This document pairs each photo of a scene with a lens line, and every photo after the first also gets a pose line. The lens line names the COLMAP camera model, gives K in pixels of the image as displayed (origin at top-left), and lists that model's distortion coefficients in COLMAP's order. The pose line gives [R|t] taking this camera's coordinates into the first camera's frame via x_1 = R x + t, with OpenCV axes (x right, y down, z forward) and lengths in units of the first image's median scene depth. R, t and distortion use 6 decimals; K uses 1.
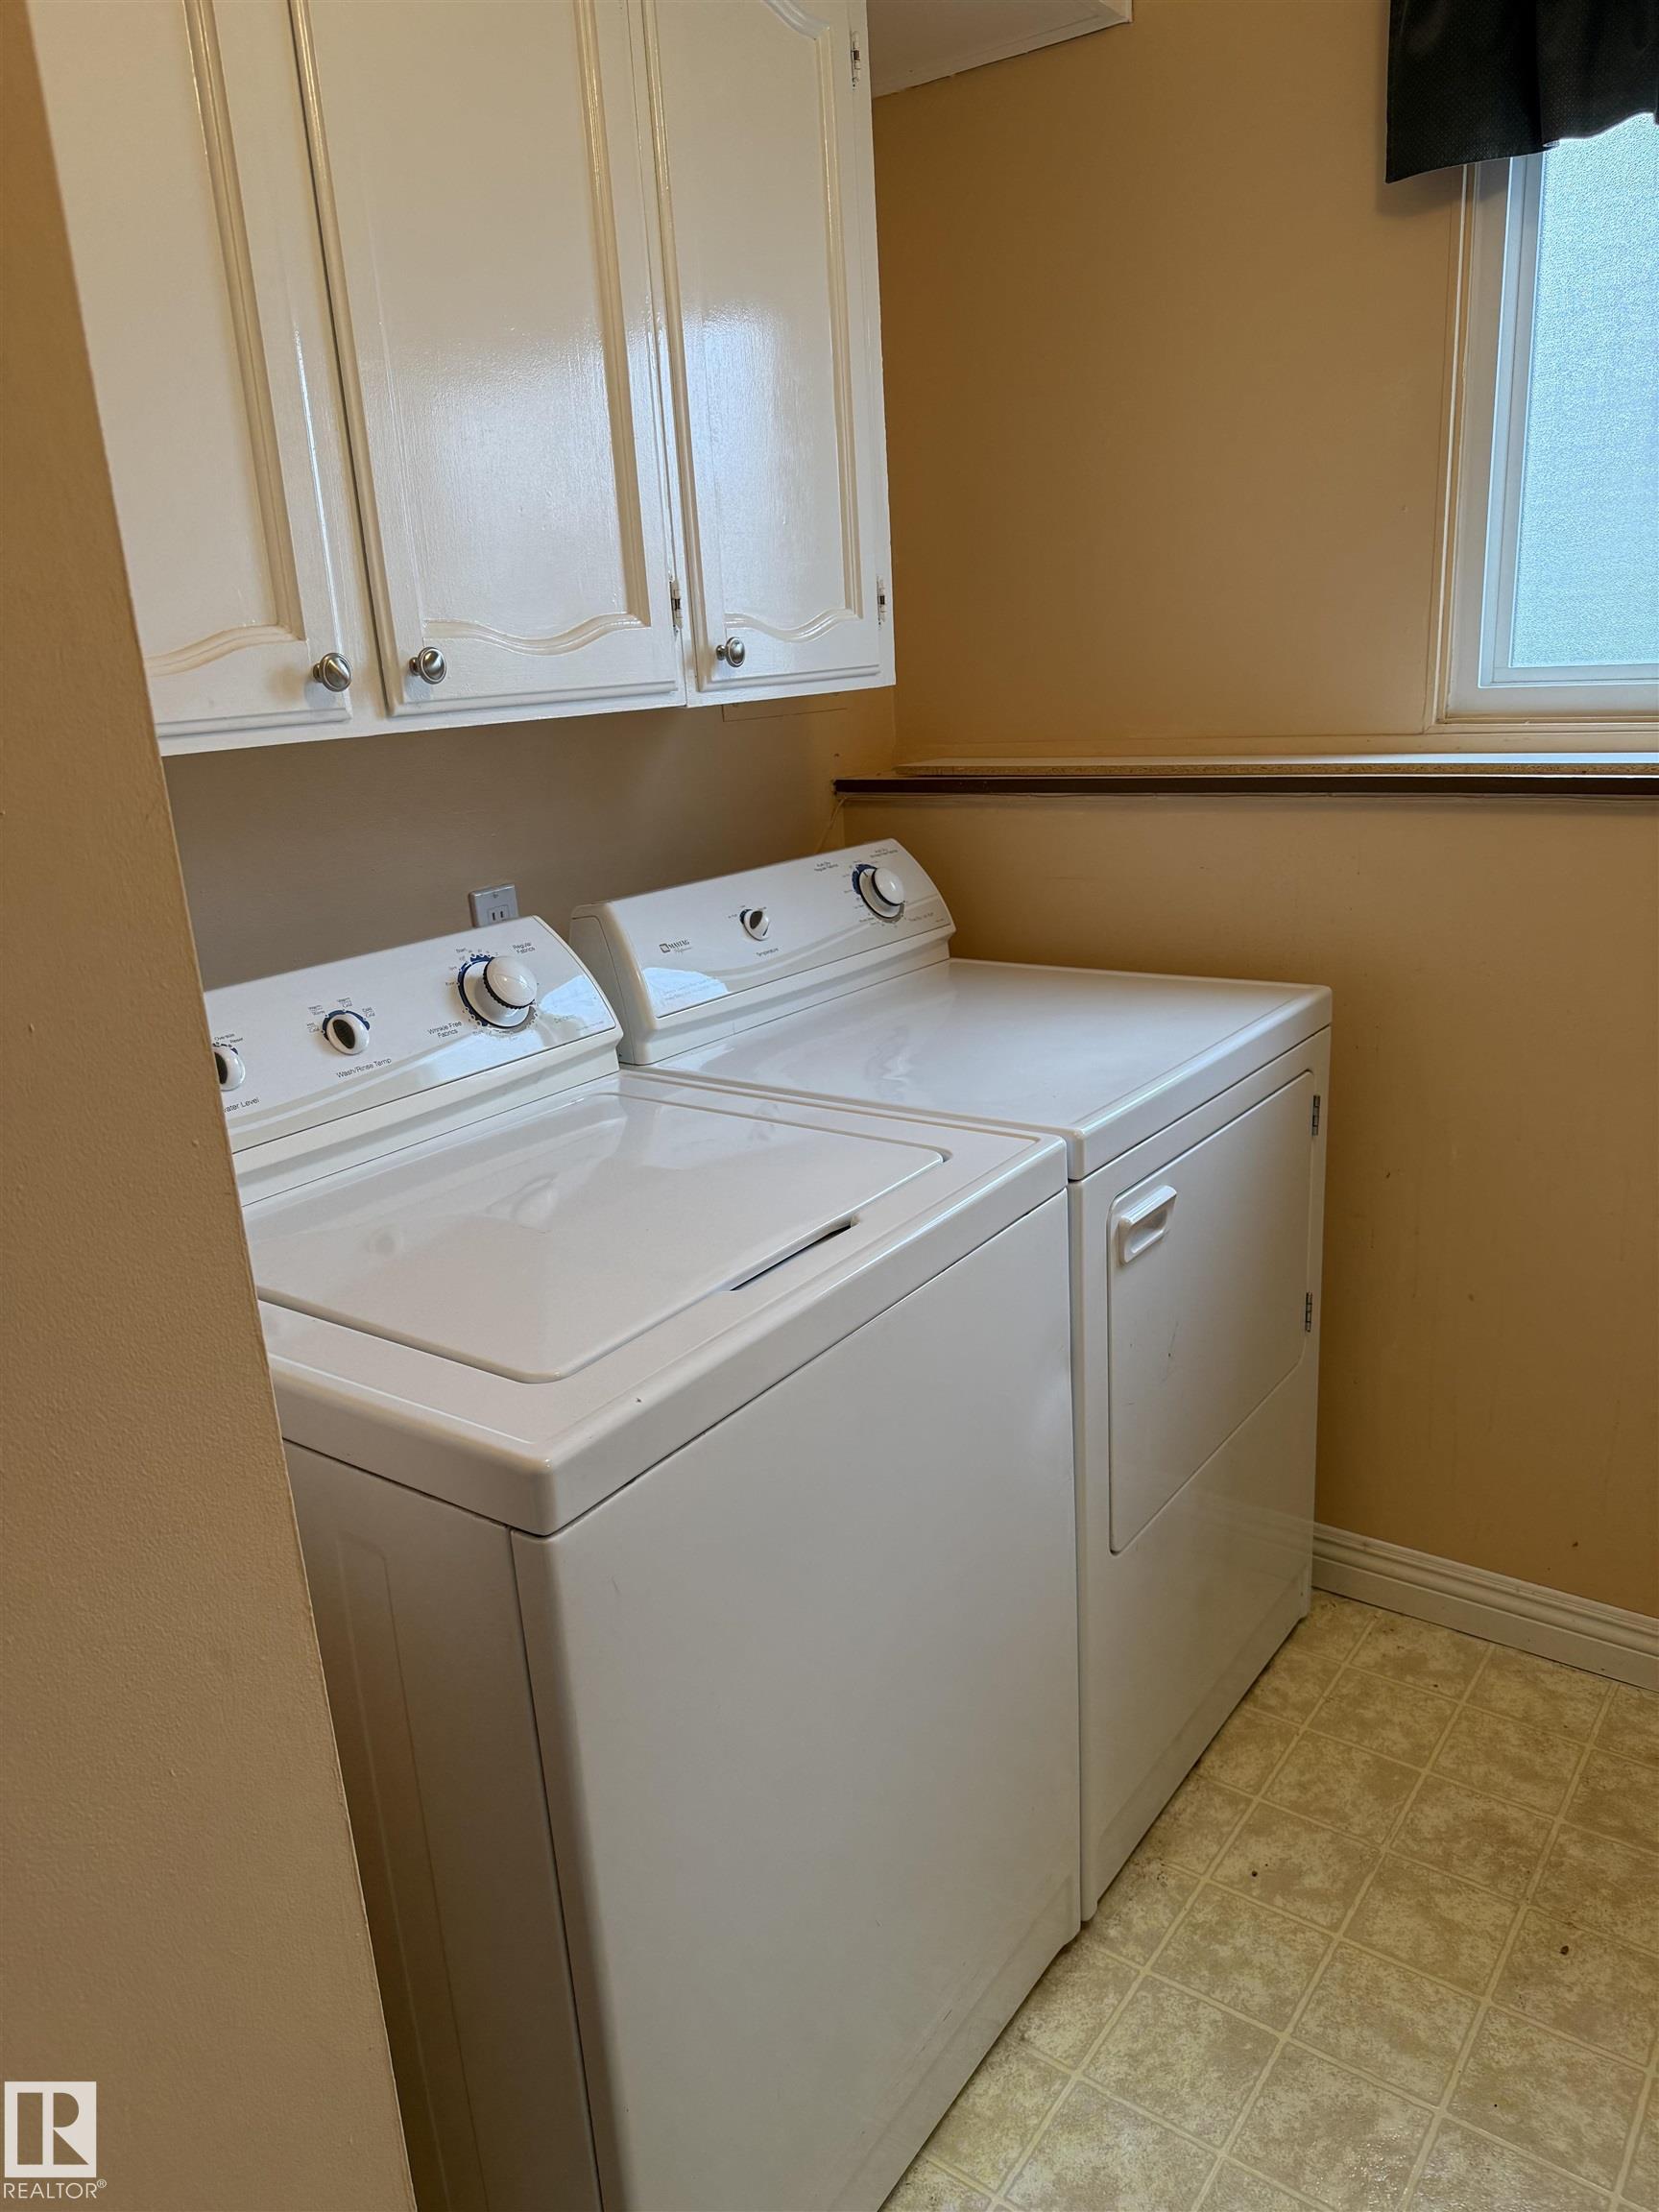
lens RADIAL K [[1554.8, 0, 823.4], [0, 1554.8, 1104.6], [0, 0, 1]] dist [0.030577, -0.023921]
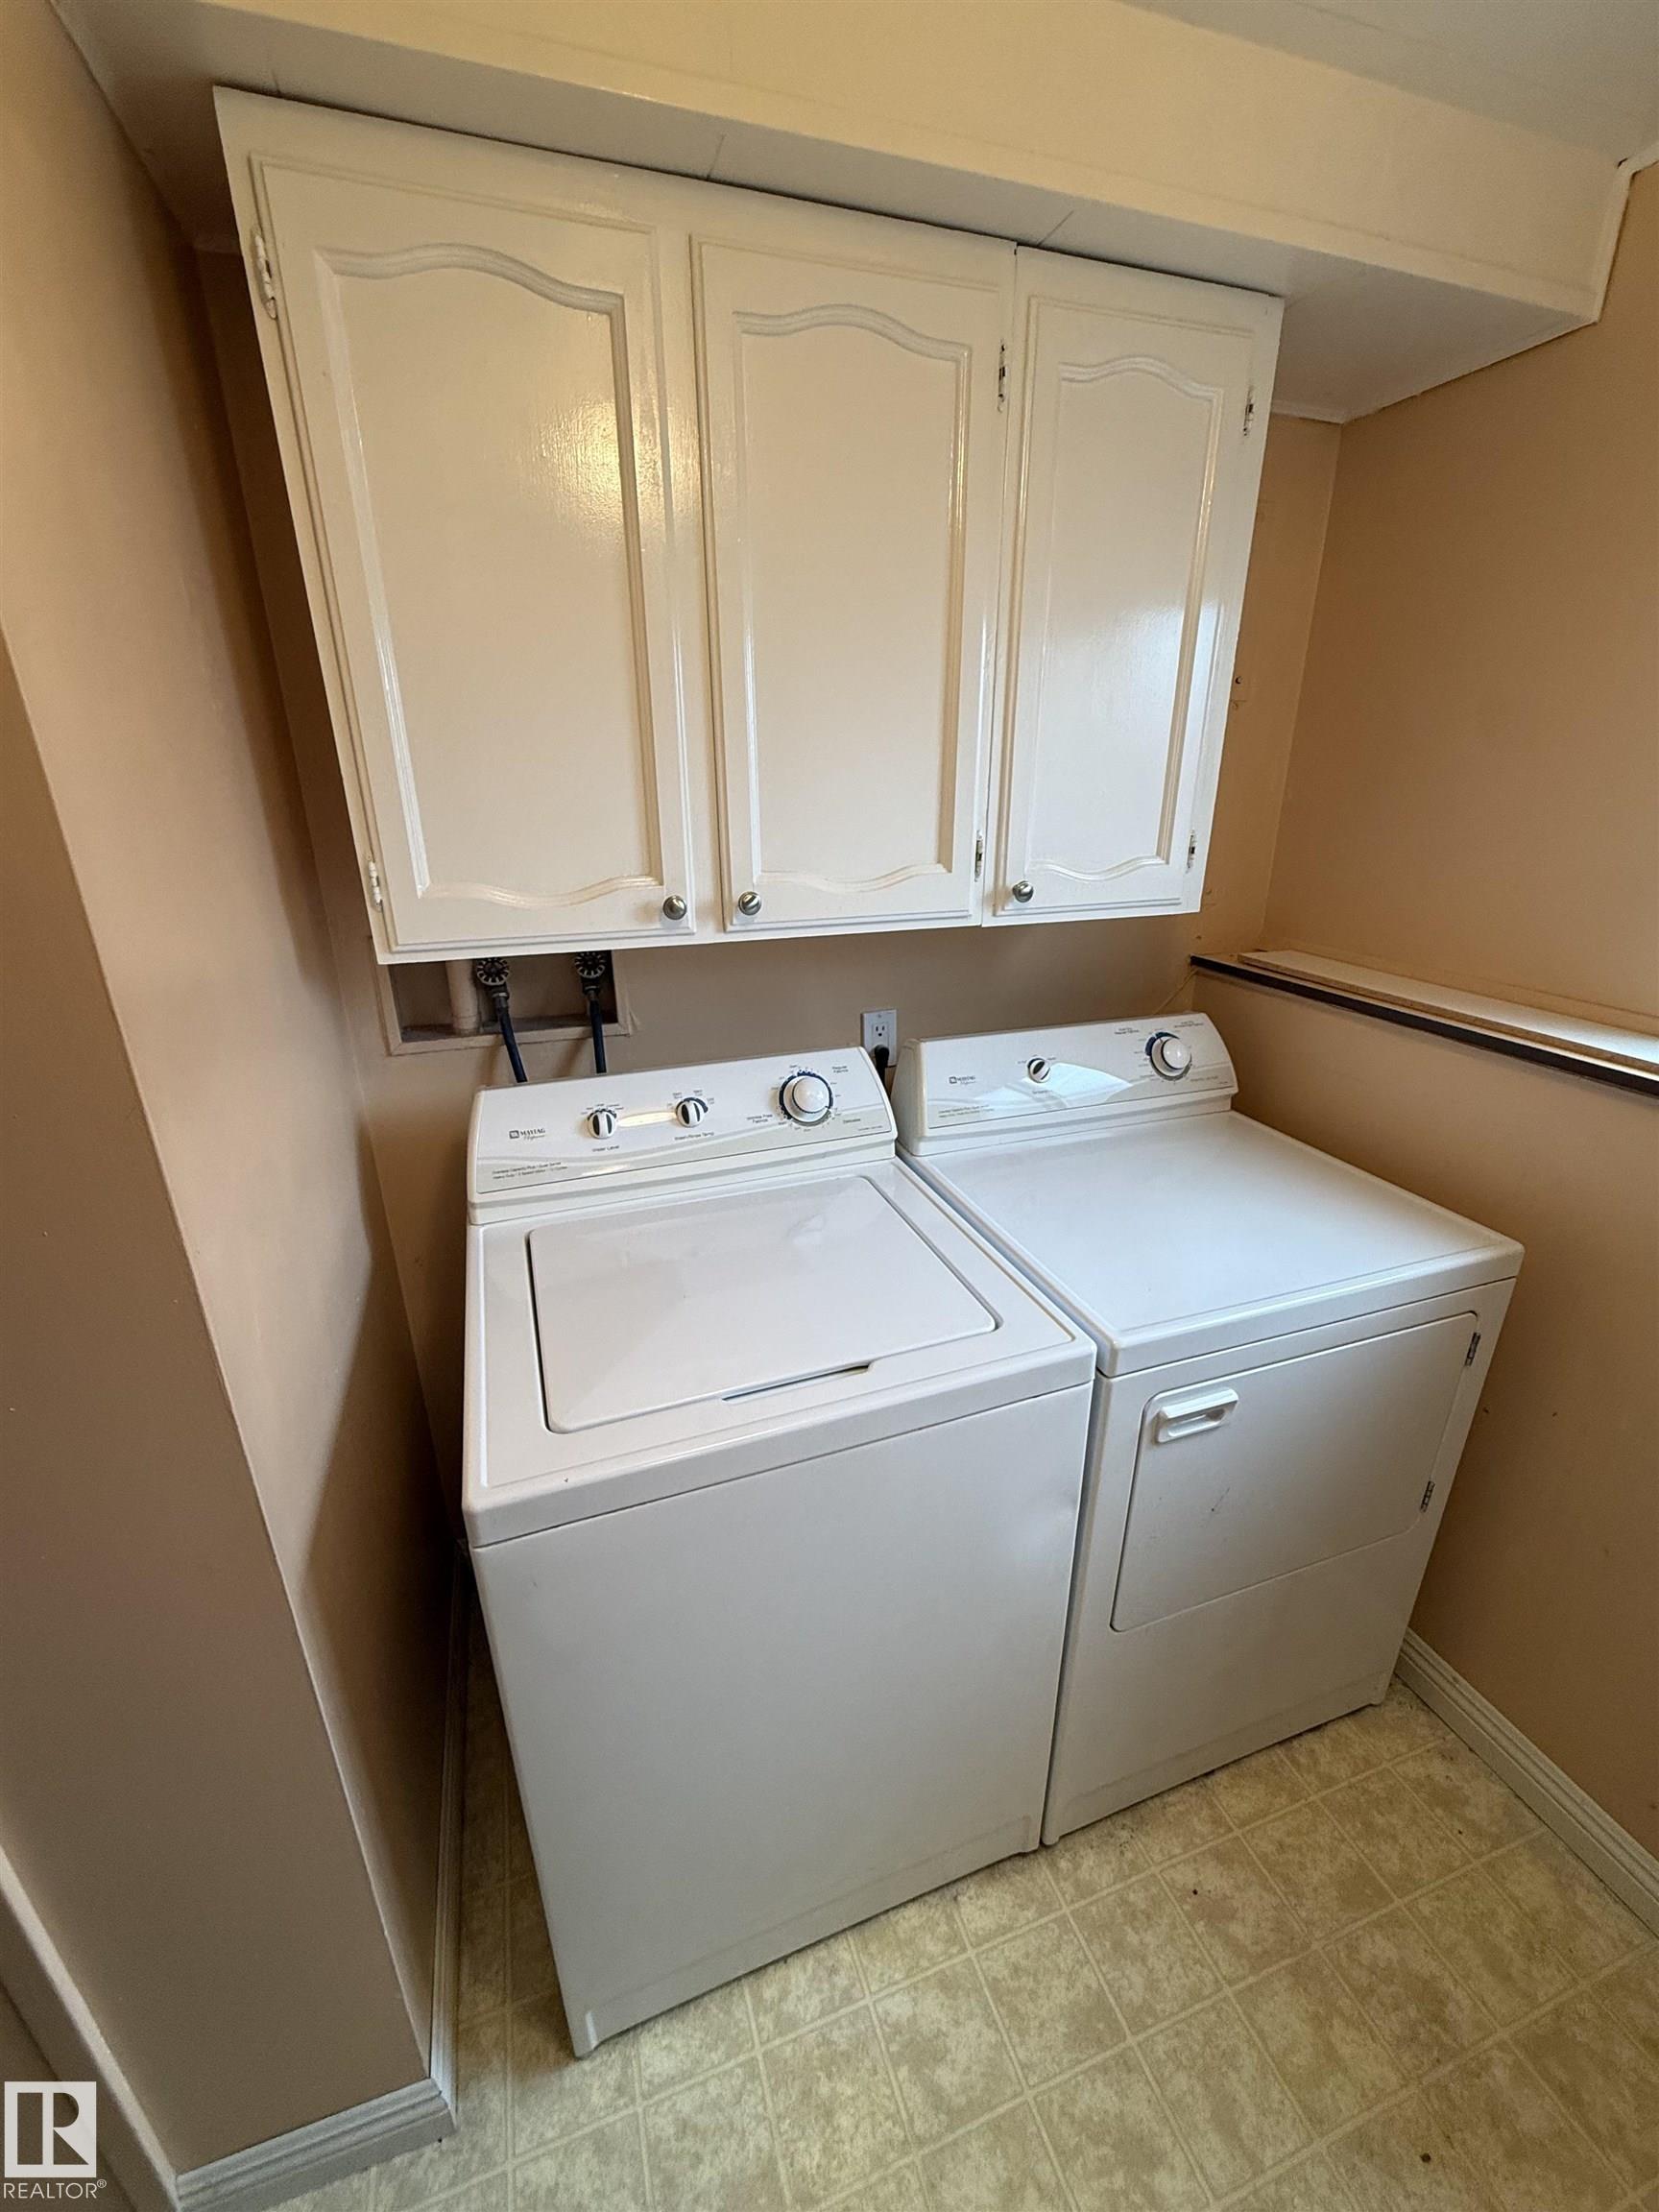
lens RADIAL K [[894.5, 0, 836.0], [0, 894.5, 1100.5], [0, 0, 1]] dist [0.001770, -0.000353]
pose [[0.828723, 0.250985, -0.500224, 0.244751], [-0.204051, 0.967780, 0.147527, -0.195126], [0.521134, -0.020188, 0.853236, 0.239309]]
